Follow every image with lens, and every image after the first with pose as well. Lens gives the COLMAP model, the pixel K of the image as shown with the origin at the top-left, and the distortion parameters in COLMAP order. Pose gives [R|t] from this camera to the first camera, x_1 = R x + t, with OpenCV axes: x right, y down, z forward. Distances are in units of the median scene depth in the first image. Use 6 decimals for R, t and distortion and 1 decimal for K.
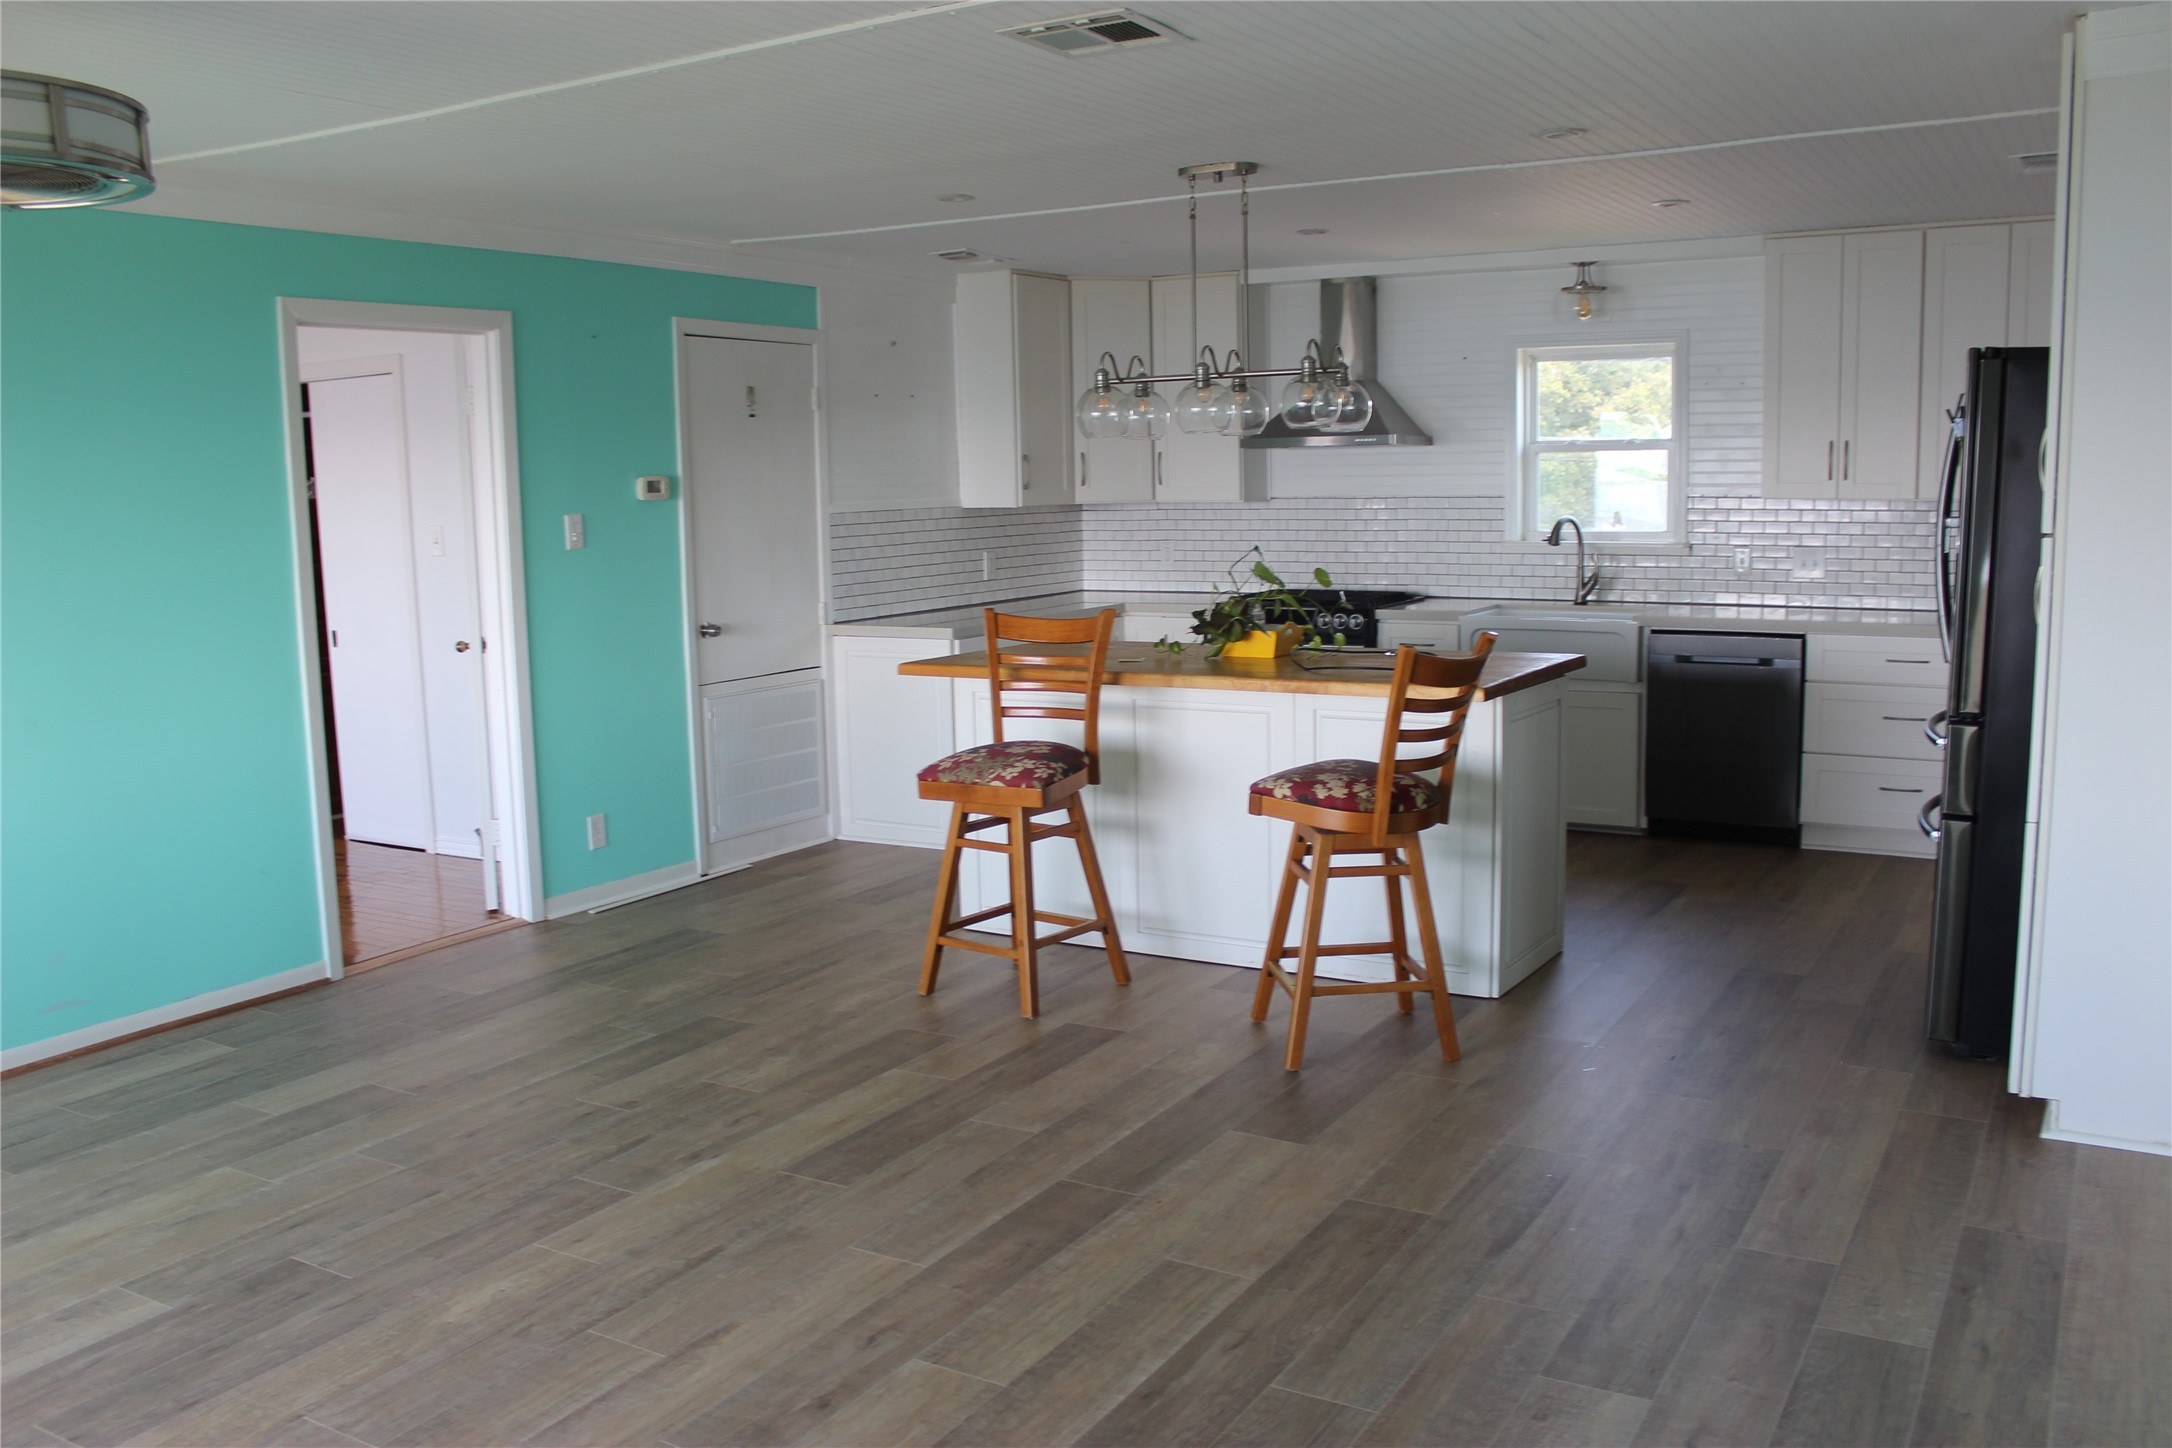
lens RADIAL K [[1794.7, 0, 1095.4], [0, 1794.7, 732.7], [0, 0, 1]] dist [-0.174305, 0.155946]
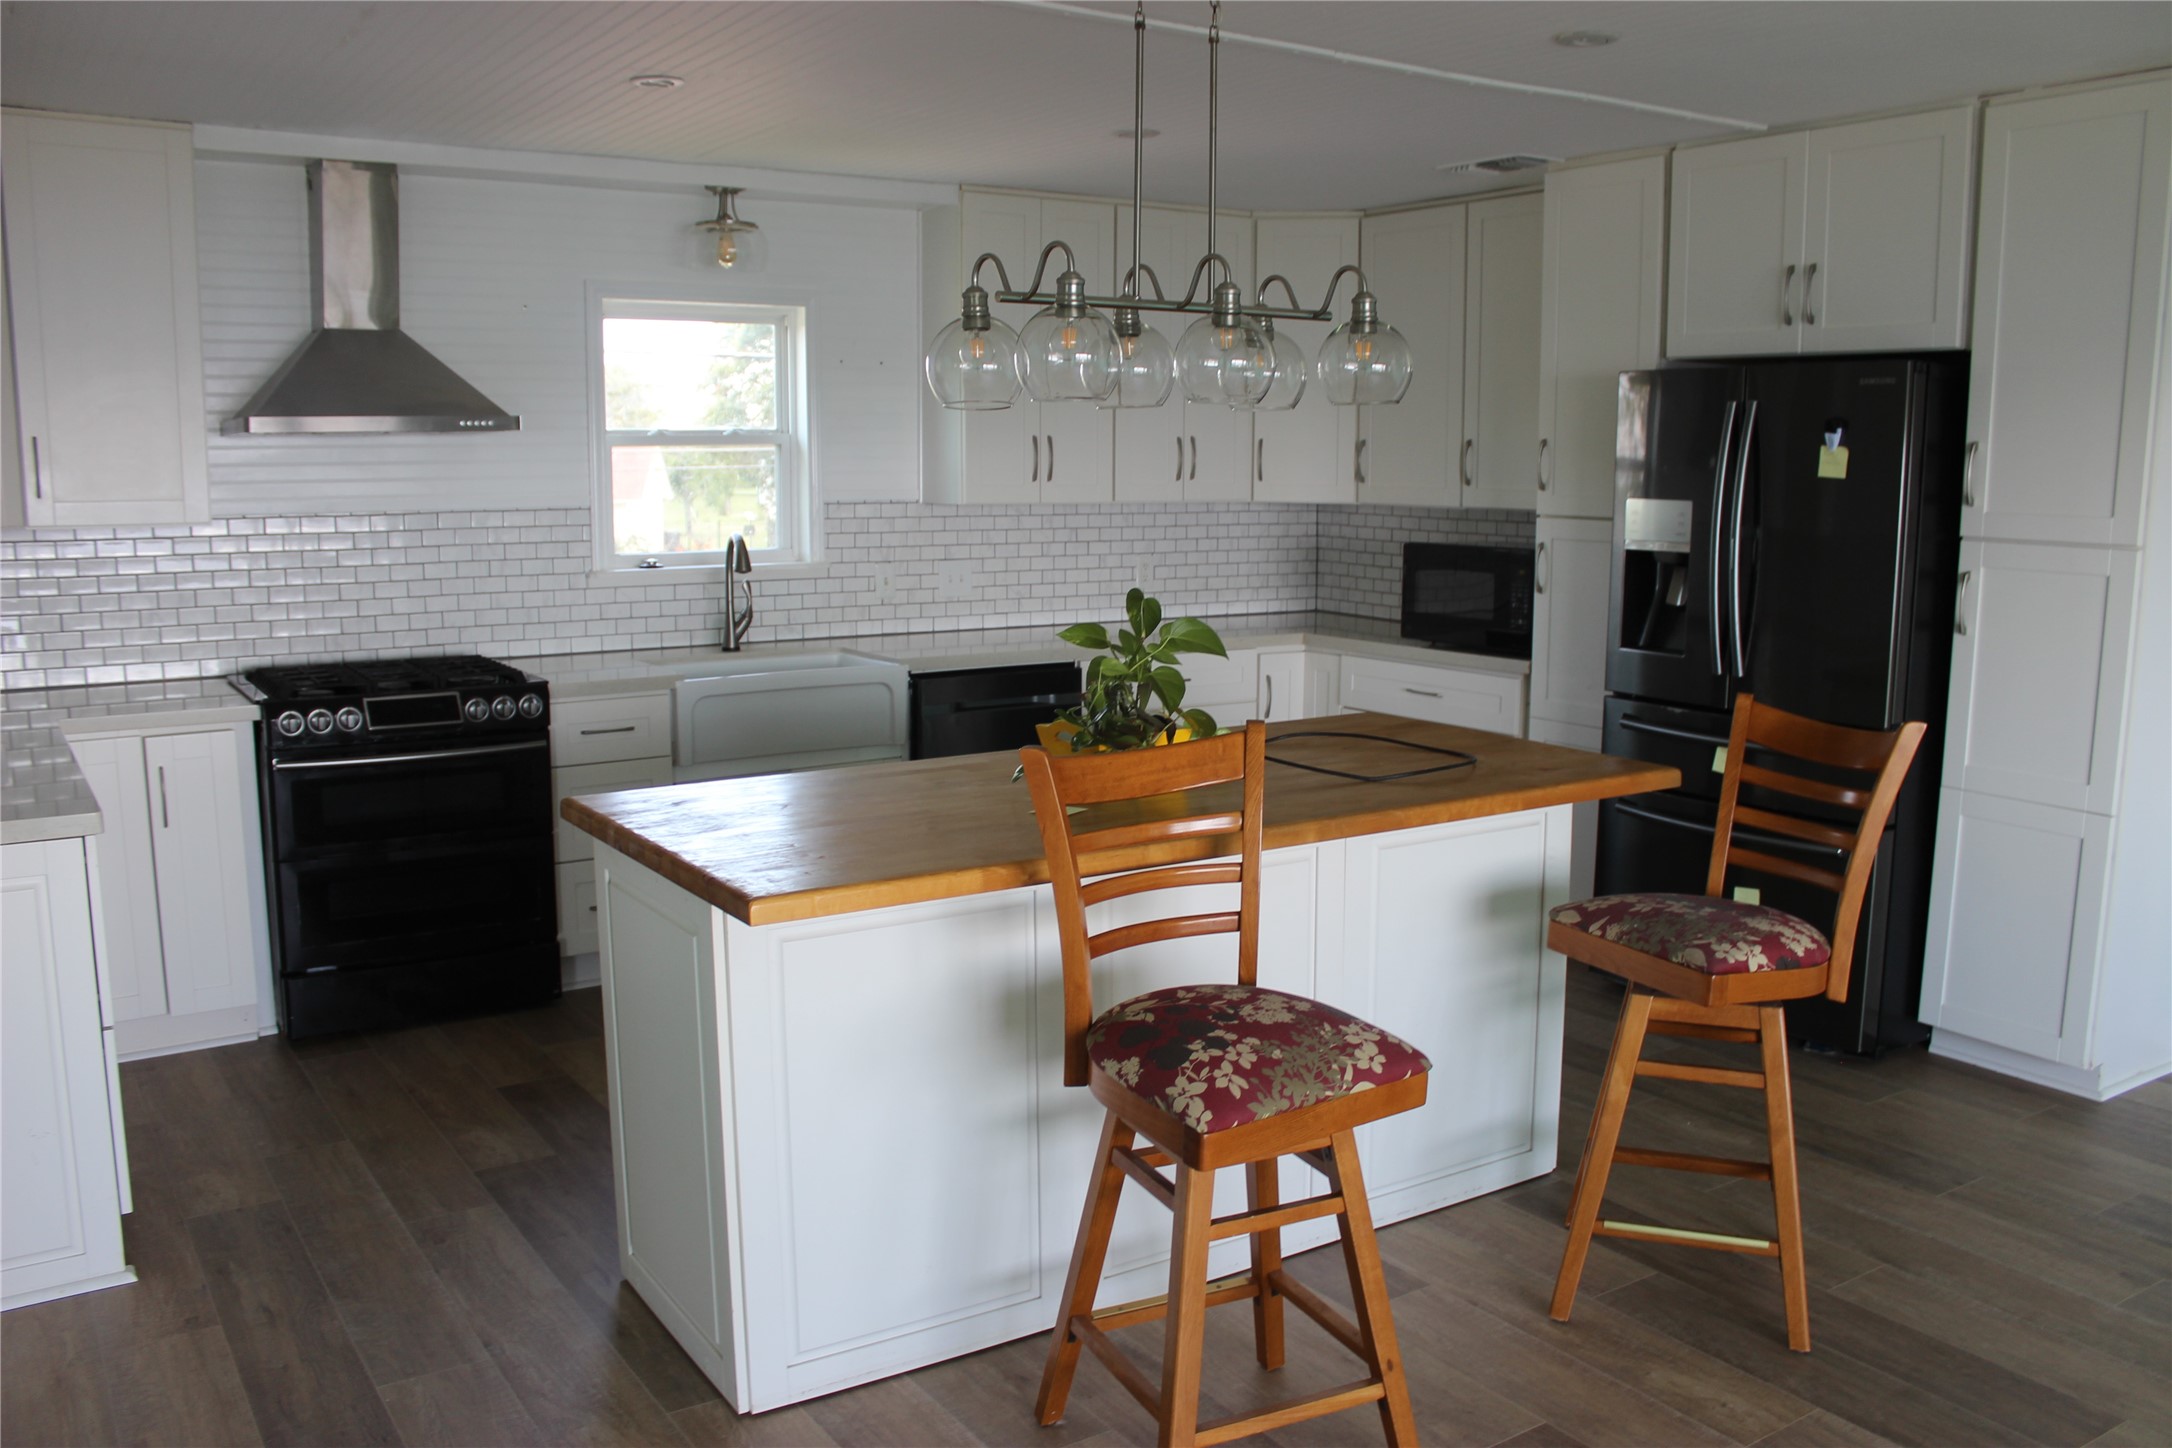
lens RADIAL K [[1794.7, 0, 1095.4], [0, 1794.7, 732.7], [0, 0, 1]] dist [-0.174305, 0.155946]
pose [[0.434898, -0.116152, 0.892957, -0.312342], [0.119938, 0.990282, 0.070398, -0.068553], [-0.892456, 0.076484, 0.444603, 0.505352]]
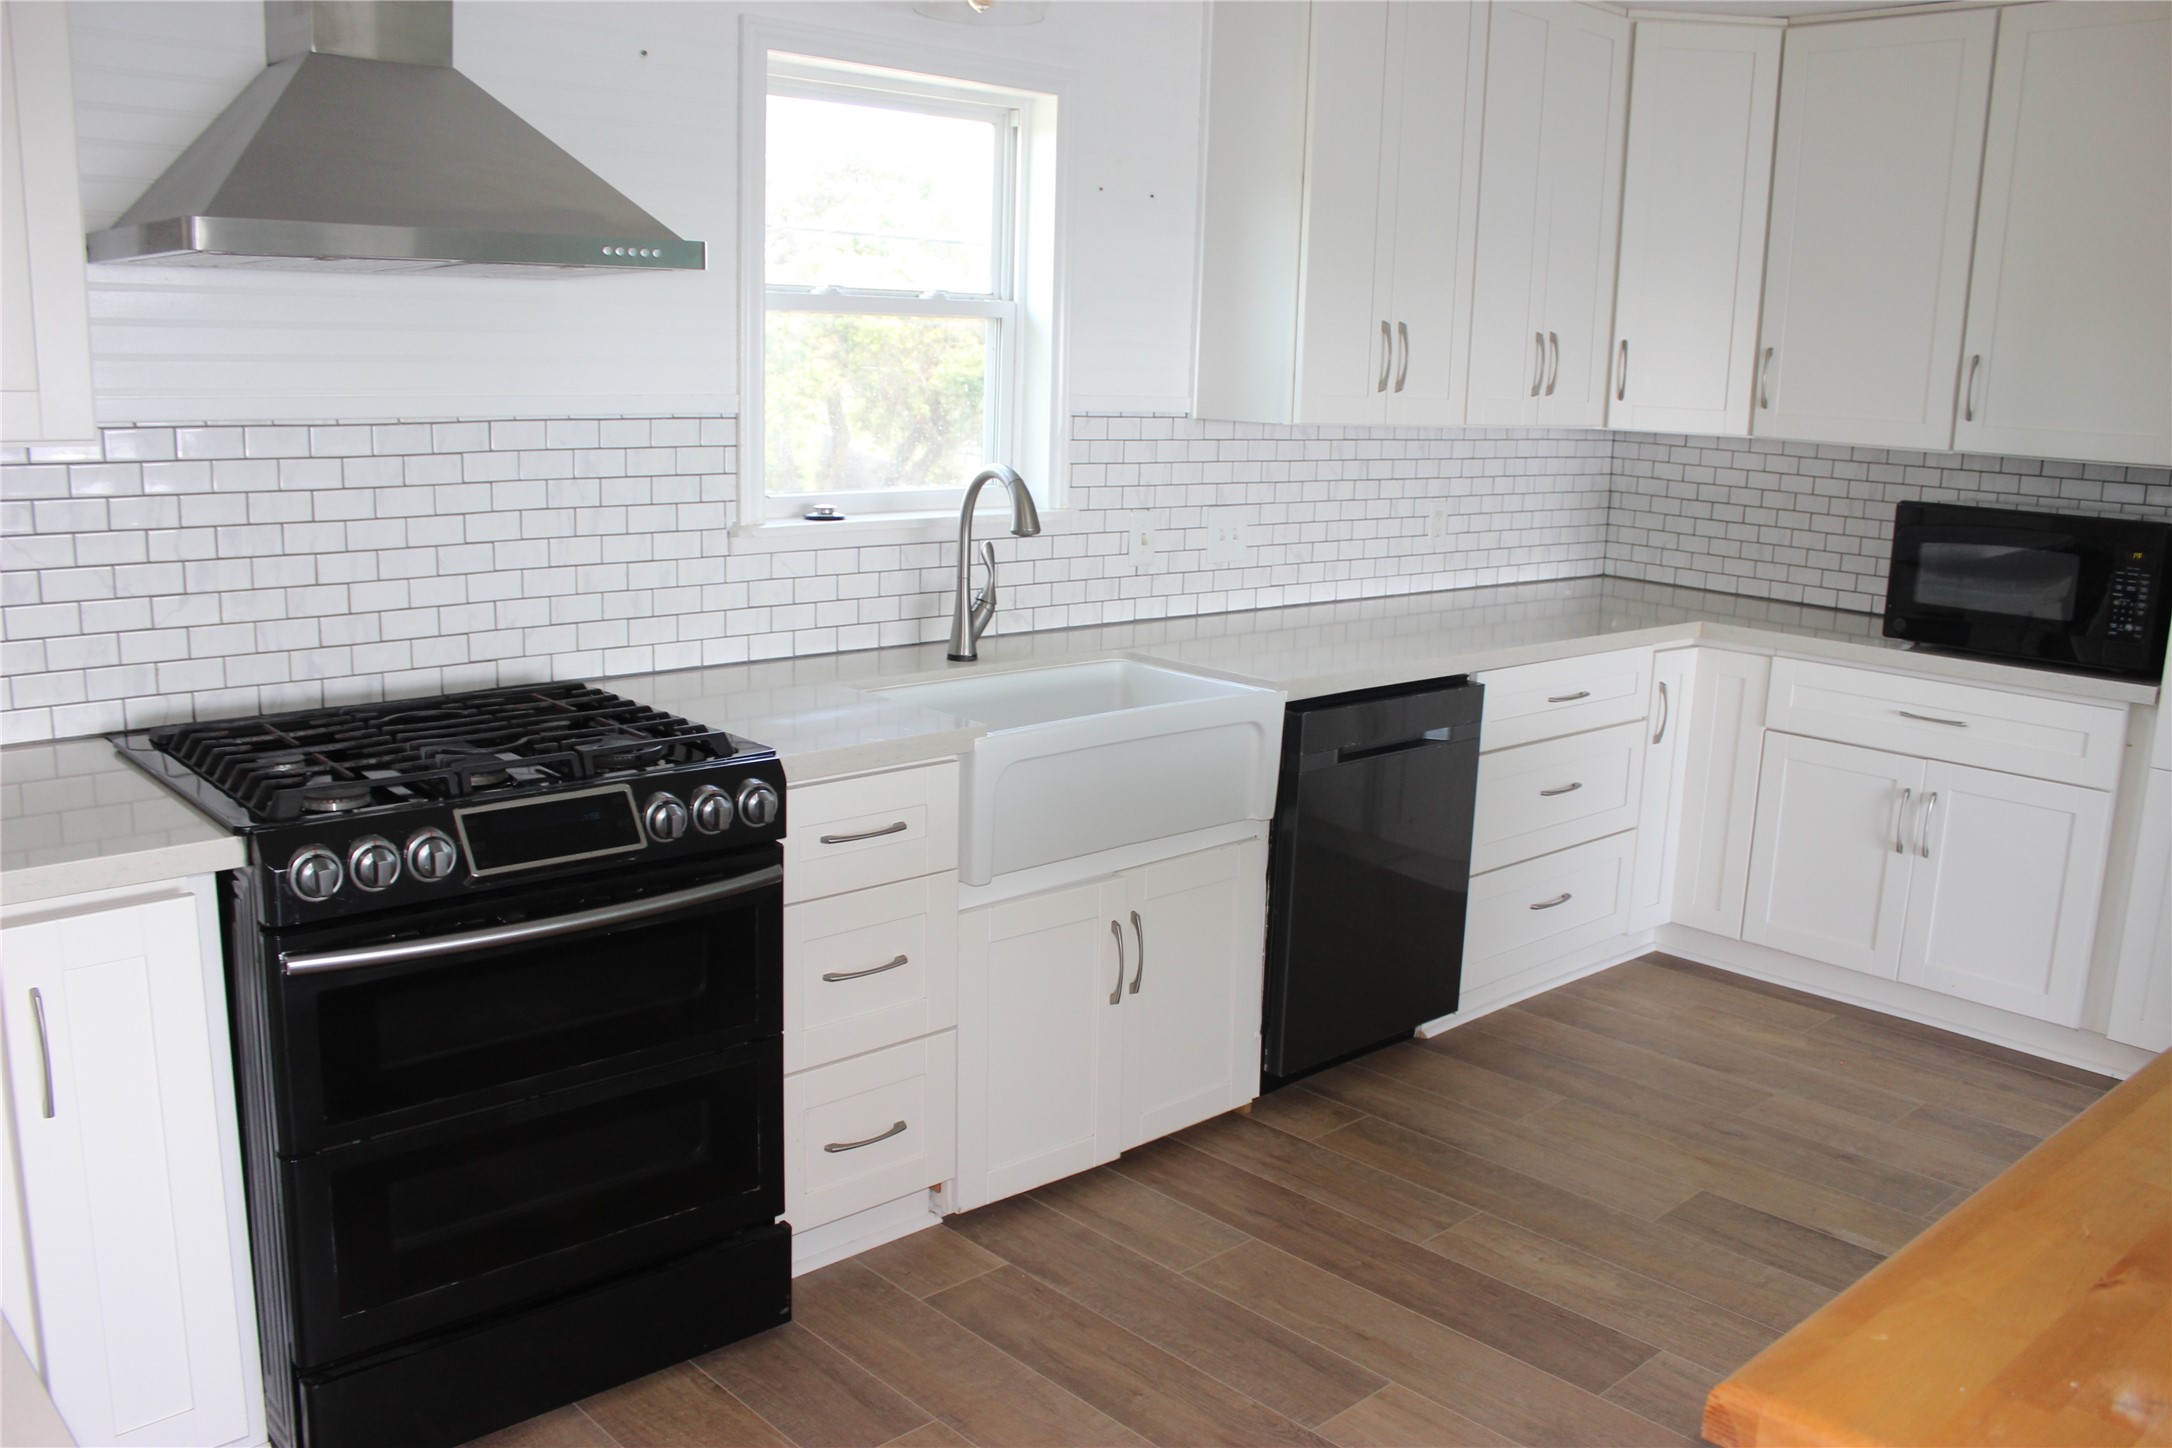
lens RADIAL K [[1794.7, 0, 1095.4], [0, 1794.7, 732.7], [0, 0, 1]] dist [-0.174305, 0.155946]
pose [[0.278241, -0.169857, 0.945373, -0.139230], [0.102185, 0.983889, 0.146702, -0.110652], [-0.955060, 0.055785, 0.291115, 0.791813]]
